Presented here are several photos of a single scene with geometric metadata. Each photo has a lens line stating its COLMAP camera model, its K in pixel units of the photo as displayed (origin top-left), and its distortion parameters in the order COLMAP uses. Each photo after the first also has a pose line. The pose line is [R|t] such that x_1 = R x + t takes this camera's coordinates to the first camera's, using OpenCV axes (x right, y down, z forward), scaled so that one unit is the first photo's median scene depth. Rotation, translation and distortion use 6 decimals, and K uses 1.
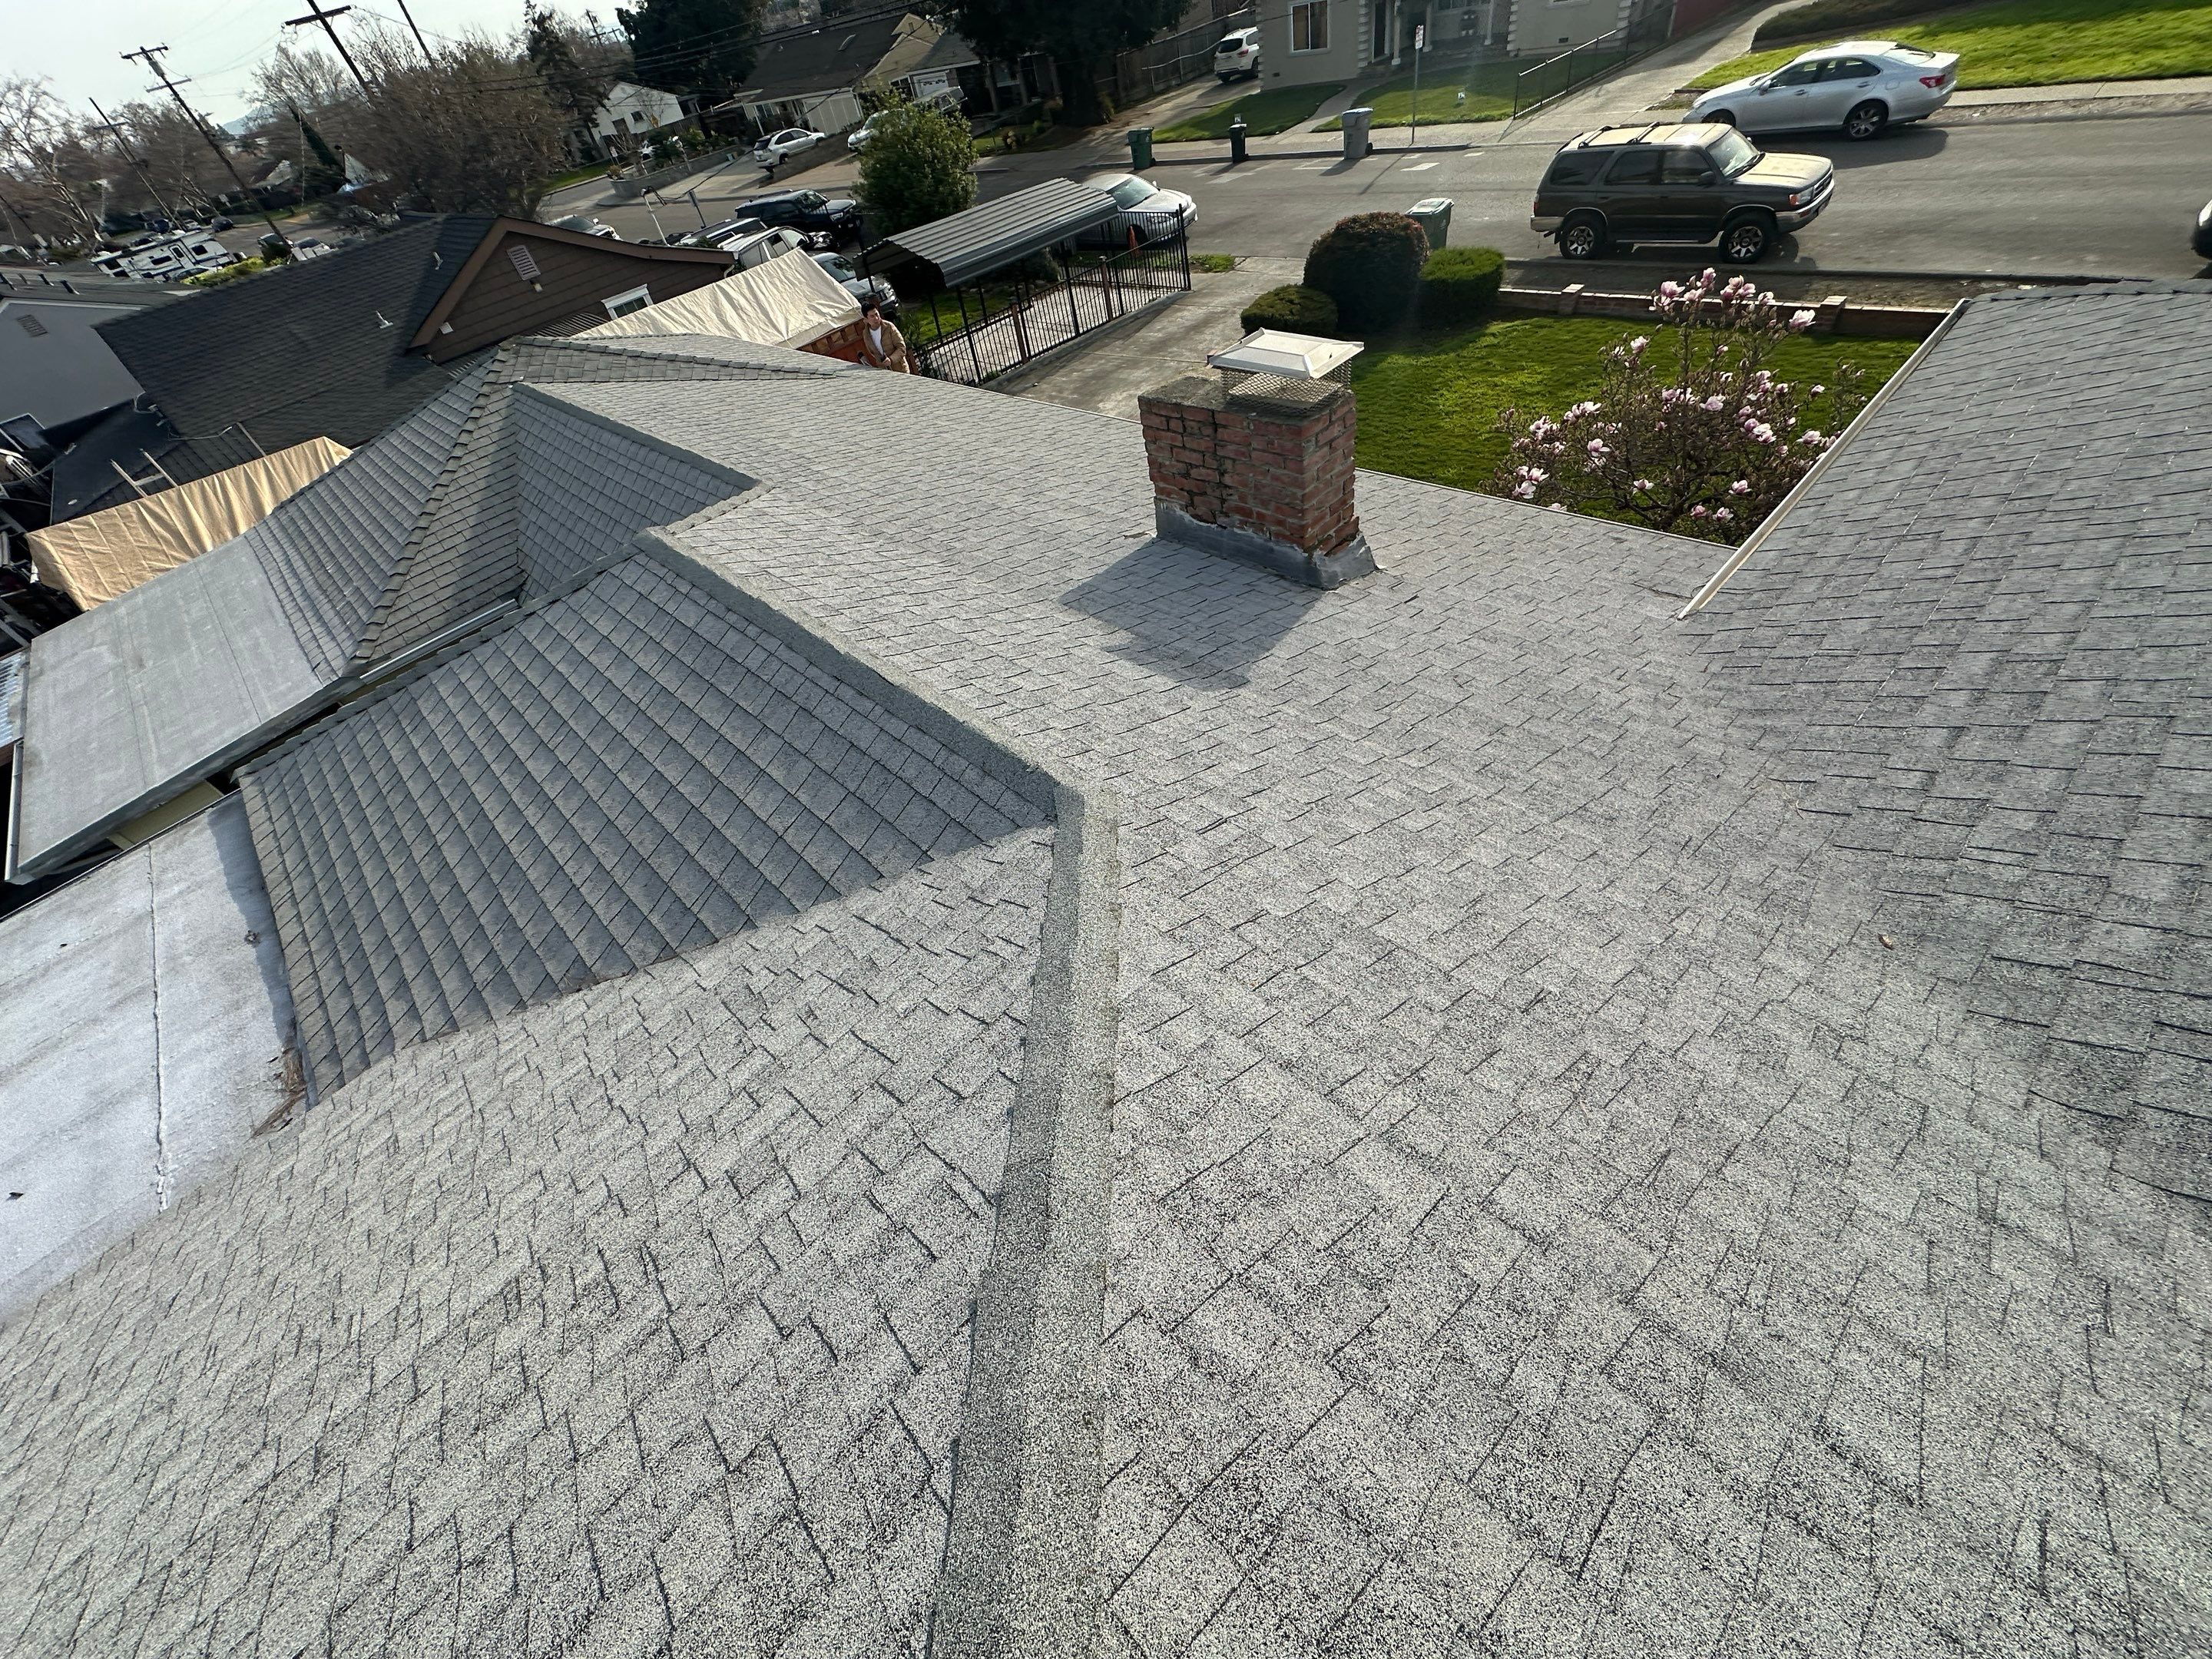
lens RADIAL K [[873.4, 0, 1106.0], [0, 873.4, 829.5], [0, 0, 1]] dist [-0.010117, 0.001128]
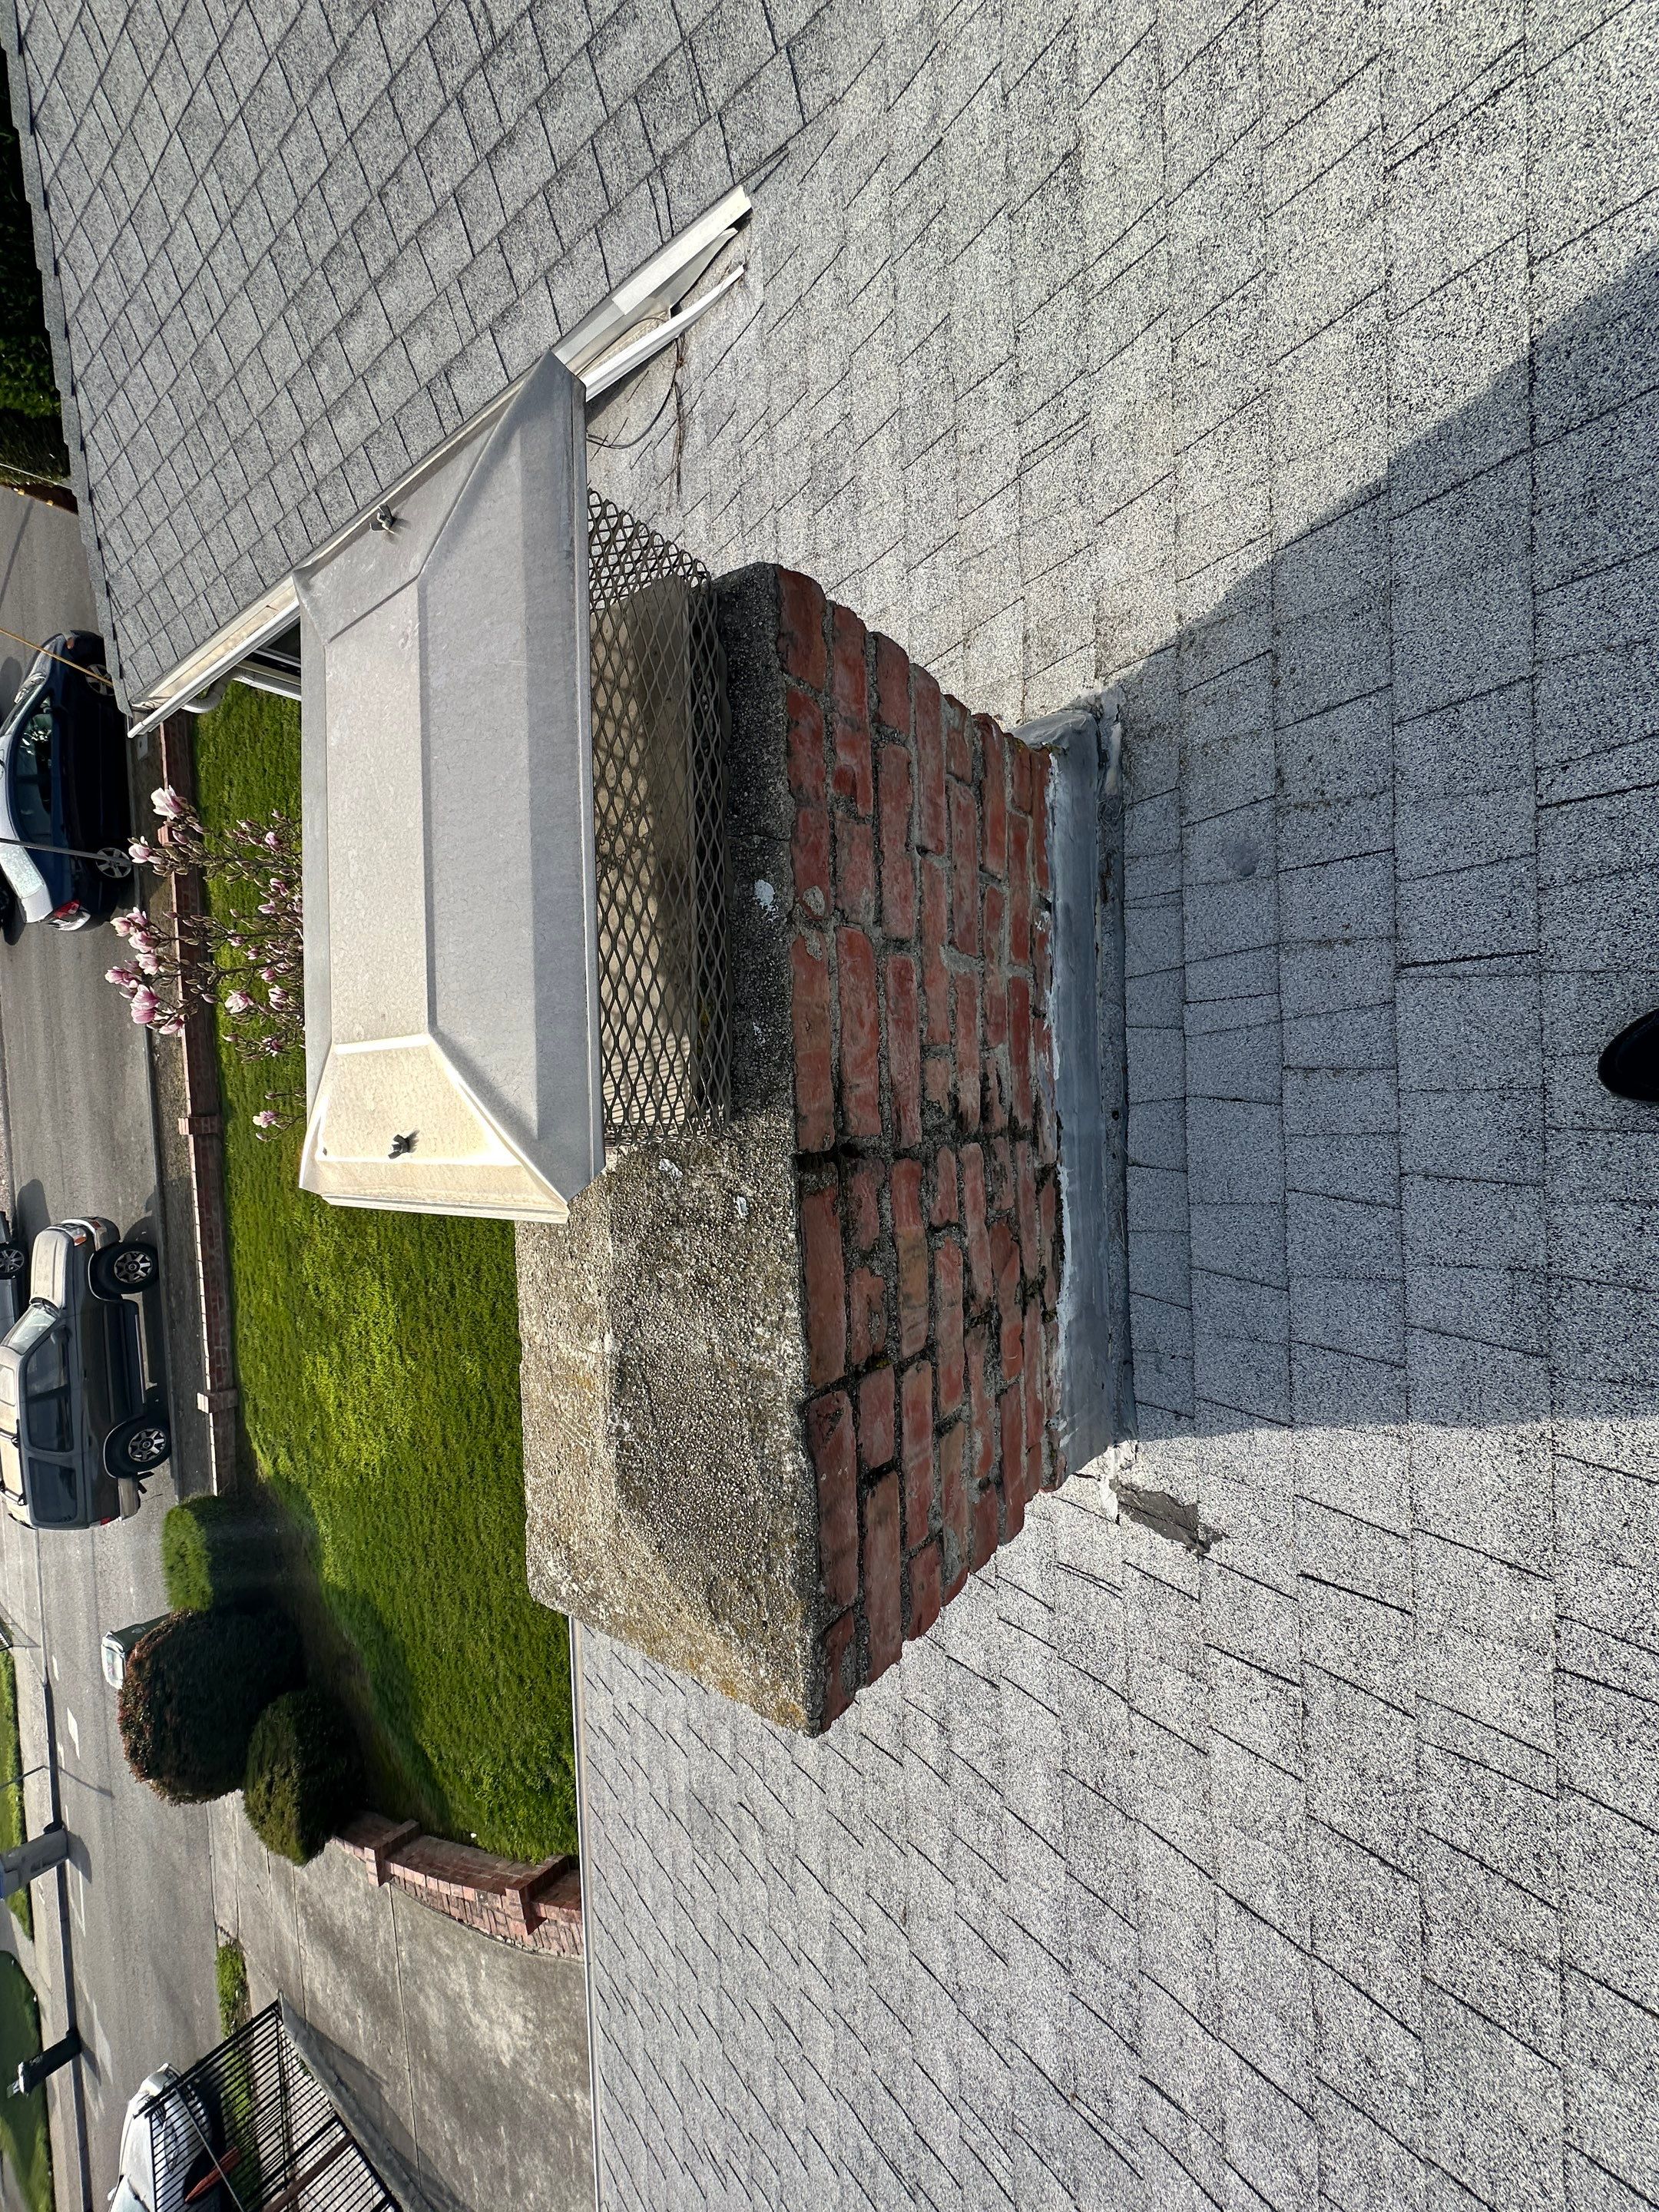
lens RADIAL K [[873.4, 0, 829.5], [0, 873.4, 1106.0], [0, 0, 1]] dist [-0.010117, 0.001128]
pose [[-0.484575, -0.683489, 0.545922, 0.017724], [0.867135, -0.457497, 0.196910, -0.267948], [0.115172, 0.568805, 0.814369, 0.447465]]
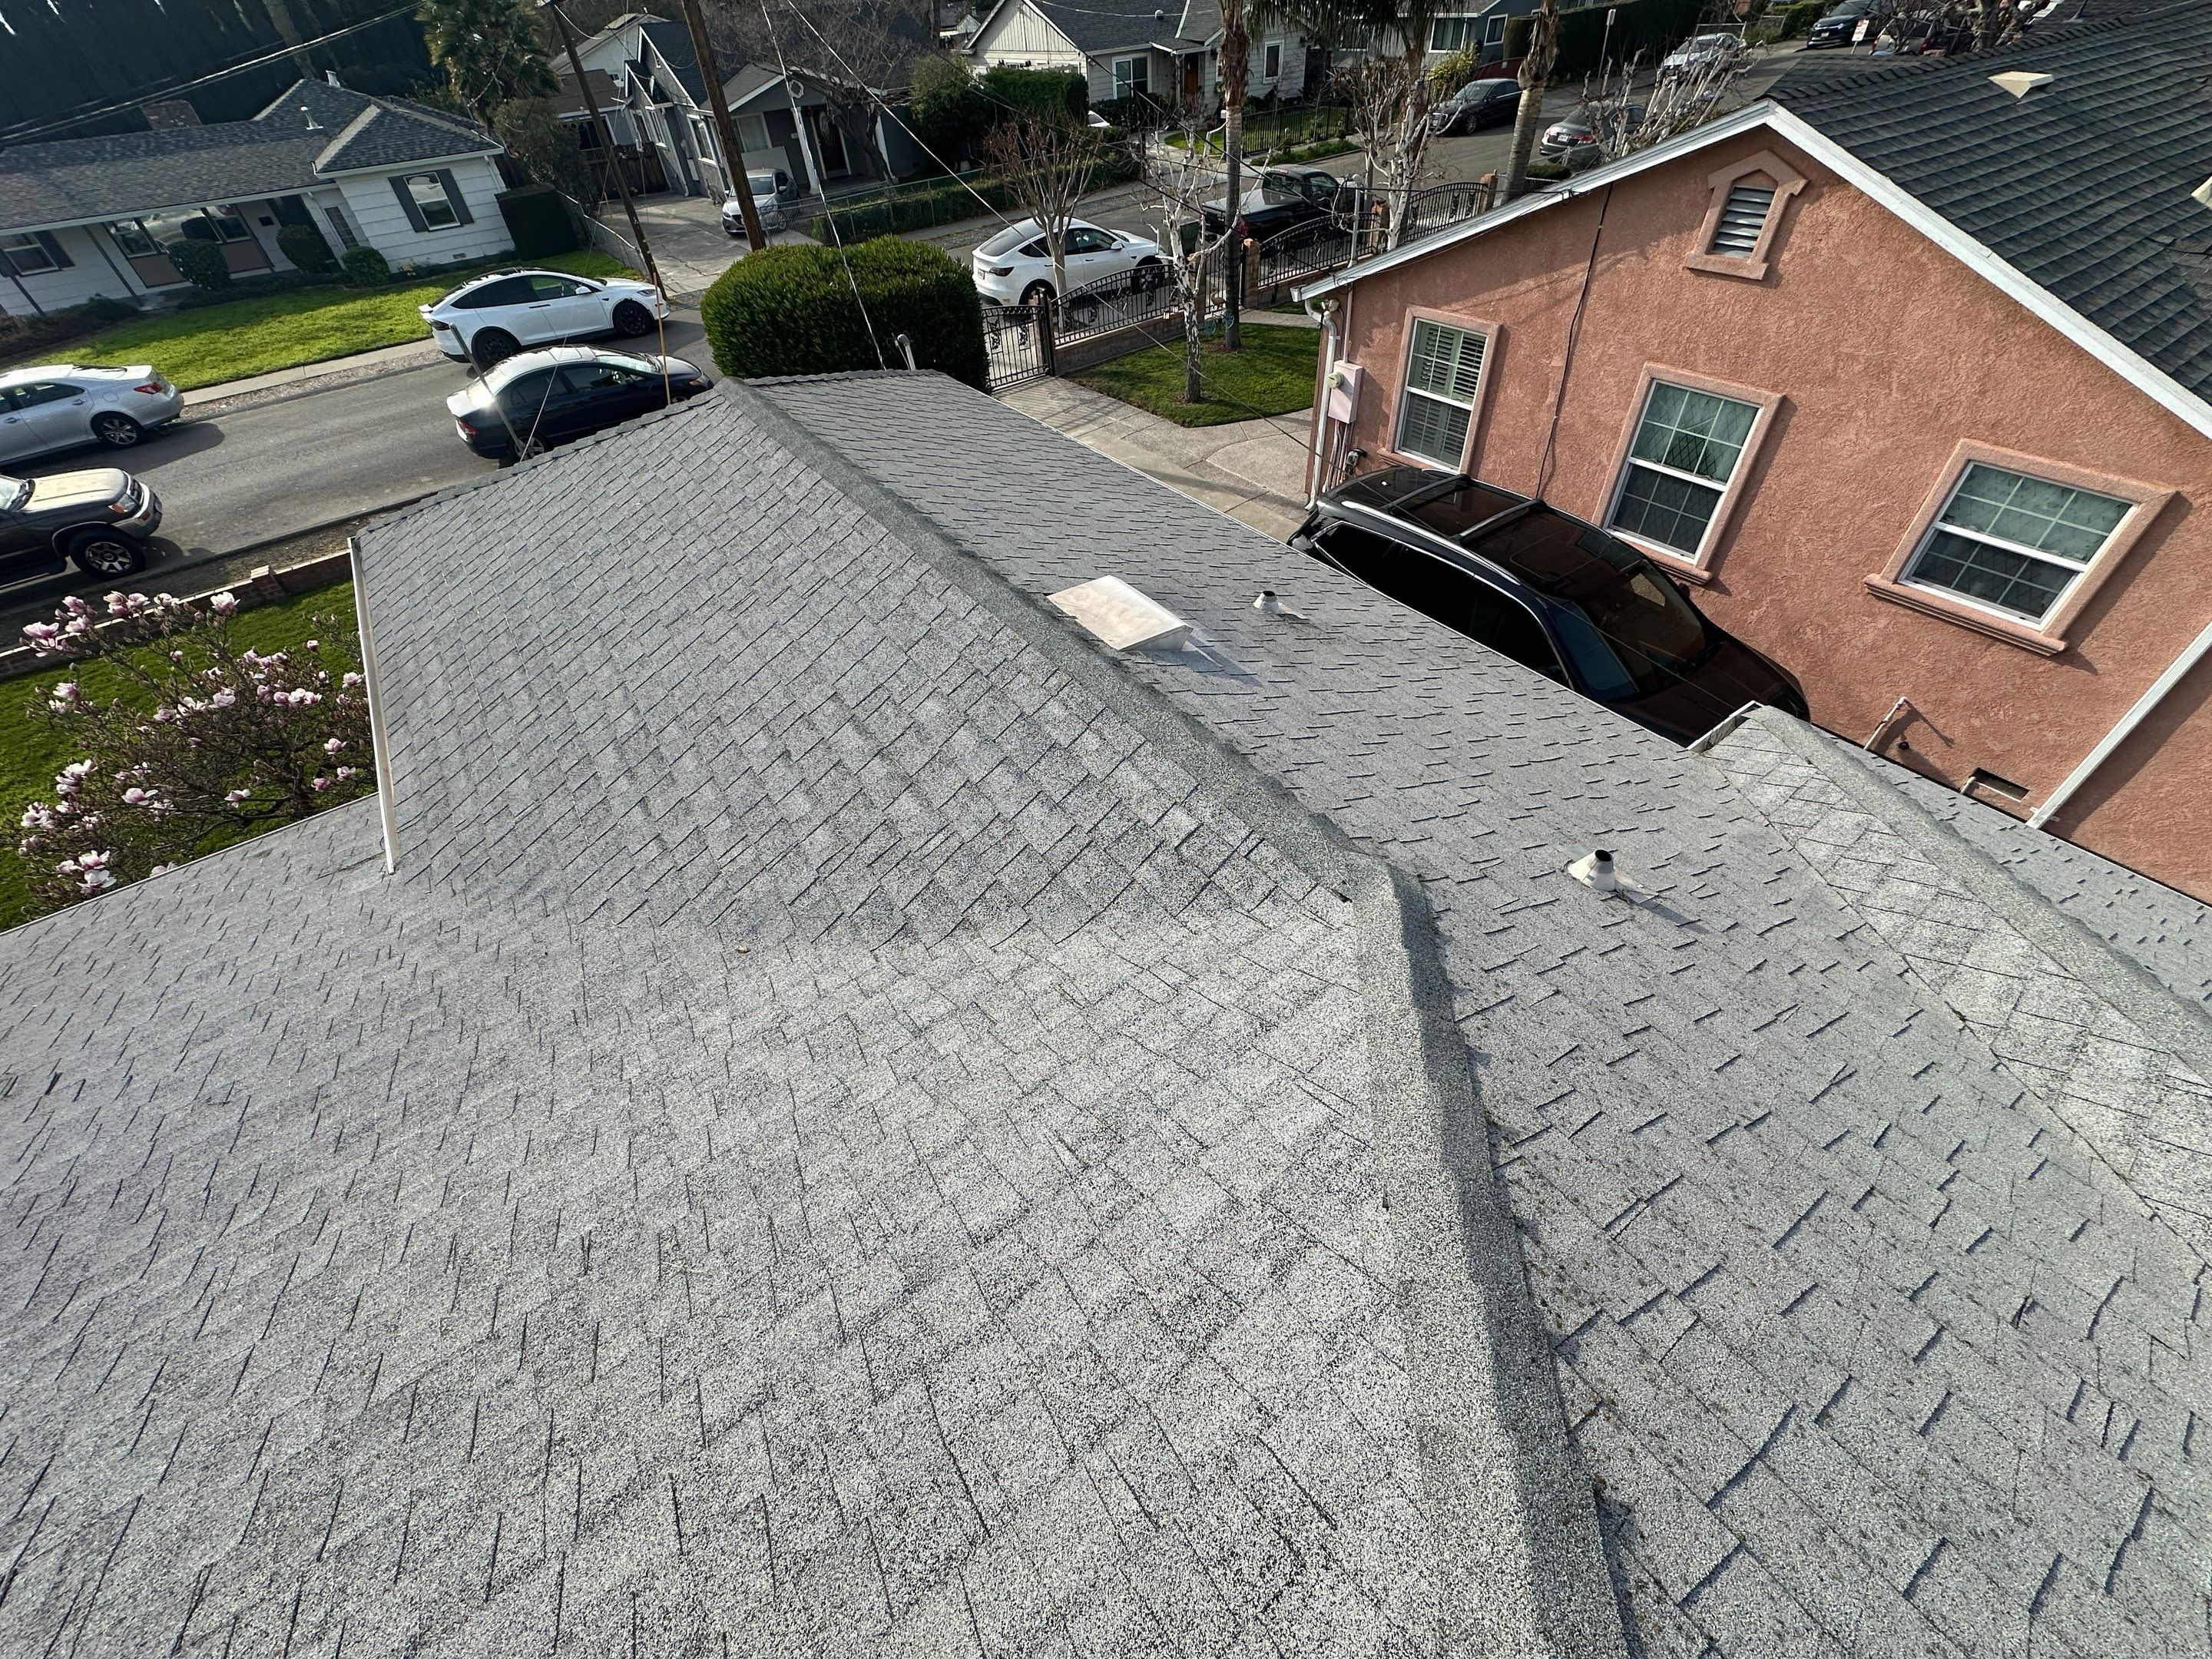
lens RADIAL K [[873.4, 0, 1106.0], [0, 873.4, 829.5], [0, 0, 1]] dist [-0.010117, 0.001128]
pose [[0.174250, -0.556662, 0.812258, 0.037246], [0.723870, 0.631632, 0.277586, 0.022798], [-0.667570, 0.539600, 0.513013, -0.028578]]
